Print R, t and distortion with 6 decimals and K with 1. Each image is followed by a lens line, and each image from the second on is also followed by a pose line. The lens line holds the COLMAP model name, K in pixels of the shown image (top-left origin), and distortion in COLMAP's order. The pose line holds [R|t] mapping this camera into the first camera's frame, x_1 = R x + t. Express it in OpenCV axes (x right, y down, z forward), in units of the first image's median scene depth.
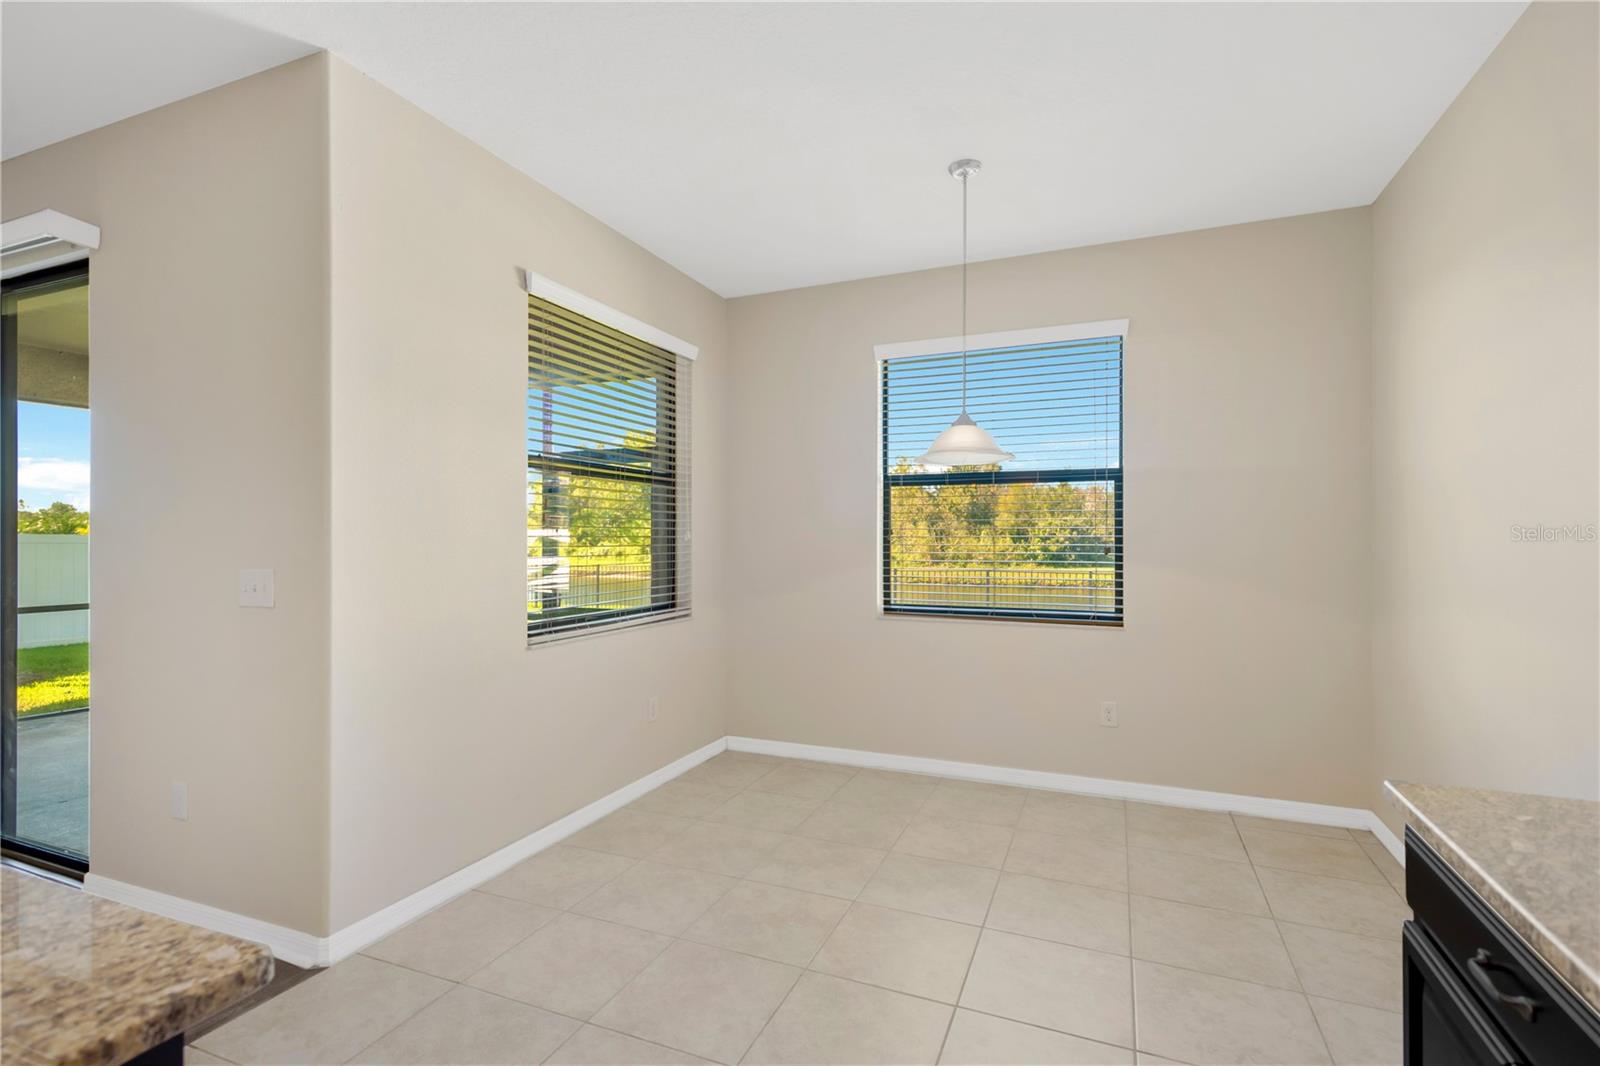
lens RADIAL K [[752.0, 0, 802.1], [0, 752.0, 534.3], [0, 0, 1]] dist [0.008307, -0.000870]
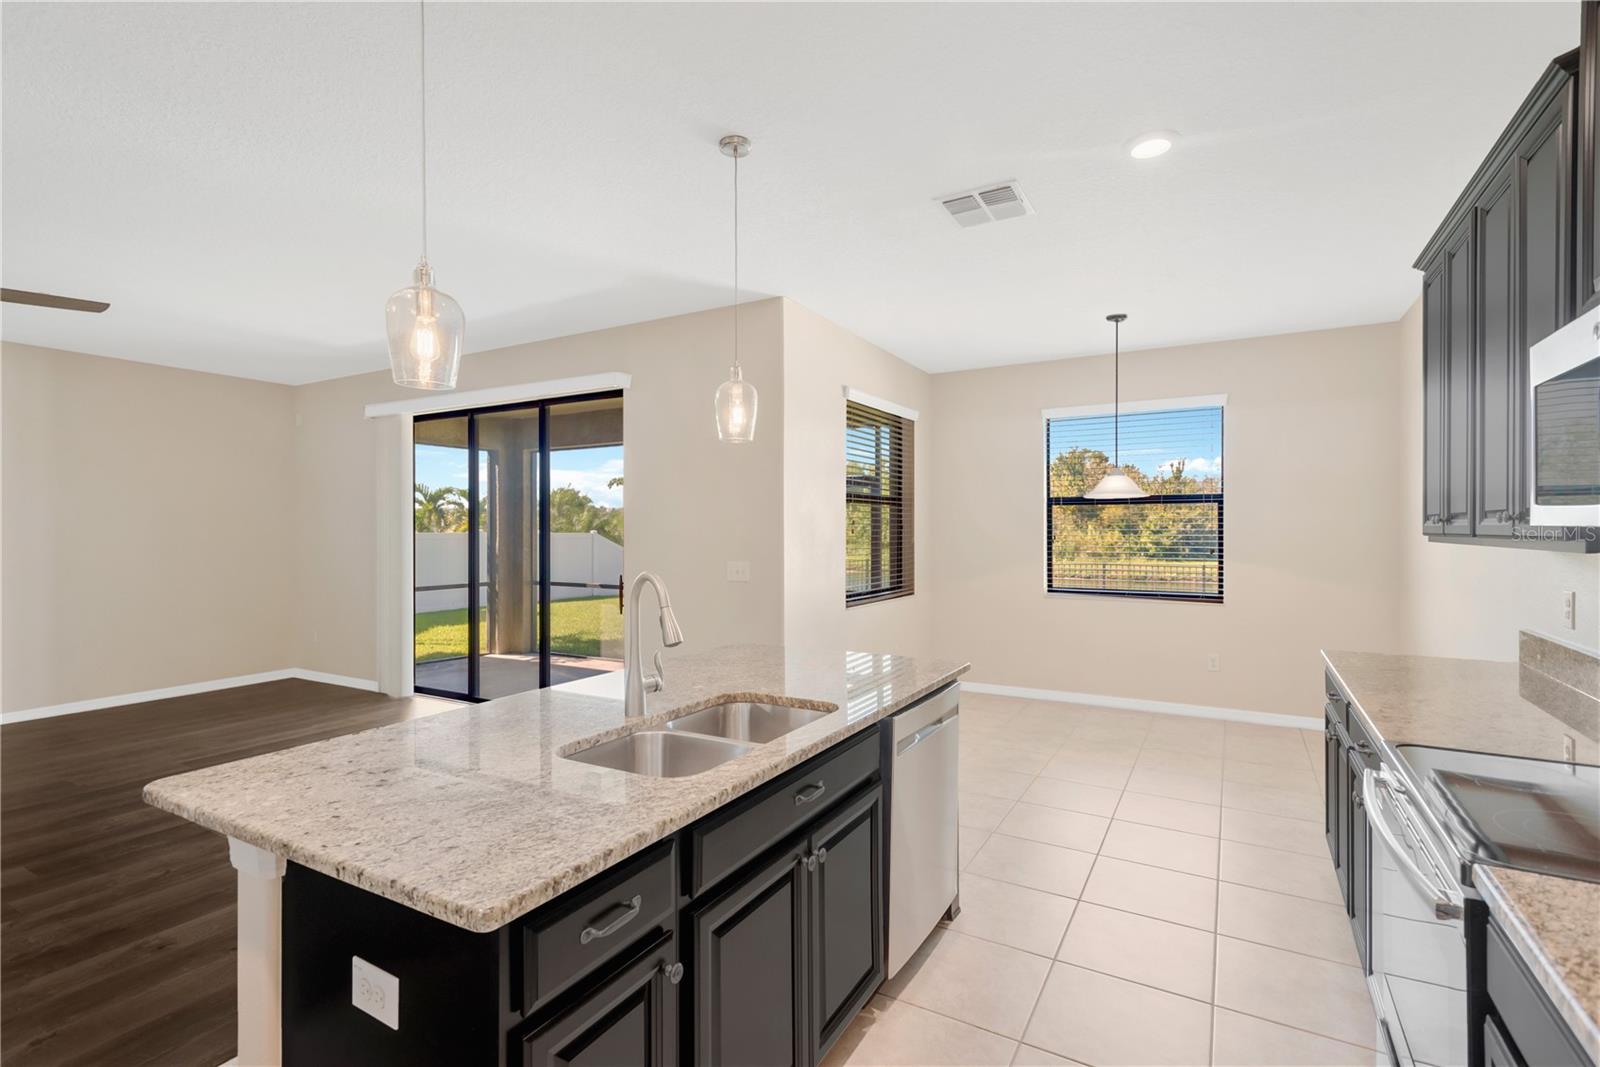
lens RADIAL K [[752.0, 0, 799.6], [0, 752.0, 530.7], [0, 0, 1]] dist [0.008307, -0.000870]
pose [[0.991713, -0.001053, -0.128471, -0.177085], [0.001767, 0.999984, 0.005439, -0.024101], [0.128463, -0.005621, 0.991698, -0.488515]]
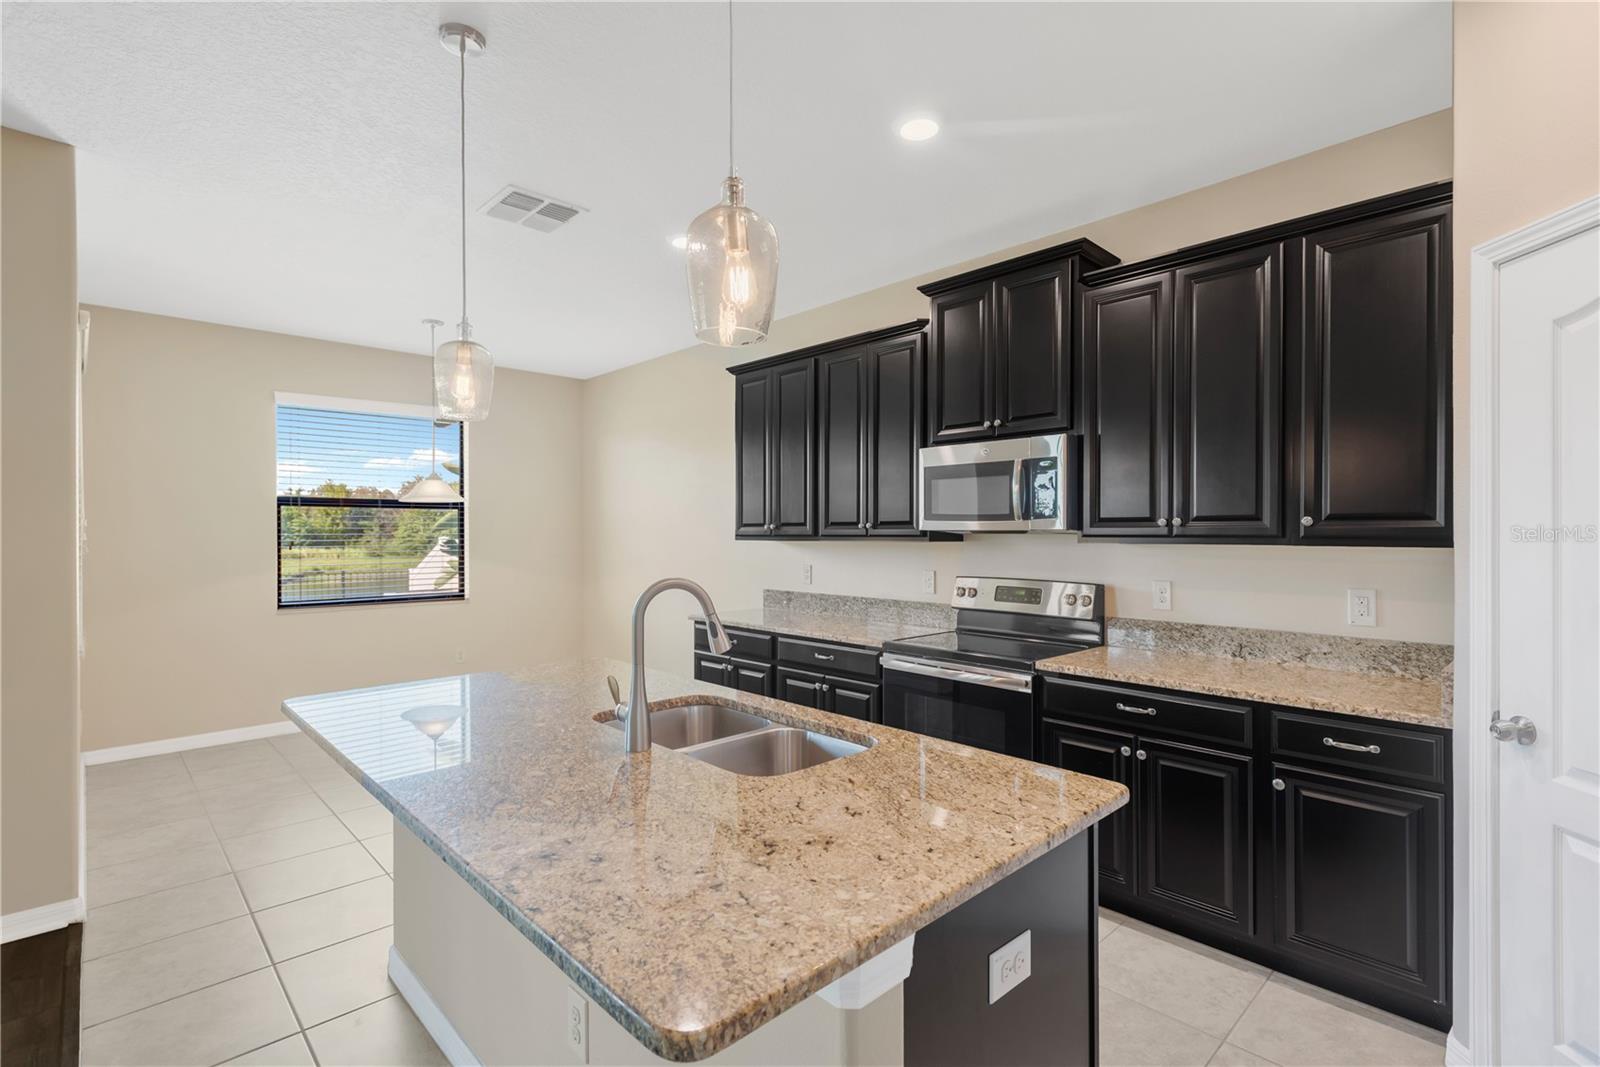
lens RADIAL K [[752.0, 0, 806.5], [0, 752.0, 536.6], [0, 0, 1]] dist [0.008307, -0.000870]
pose [[0.398372, -0.005668, 0.917206, -0.668324], [-0.000236, 0.999980, 0.006282, -0.021642], [-0.917224, -0.002719, 0.398363, -0.276818]]
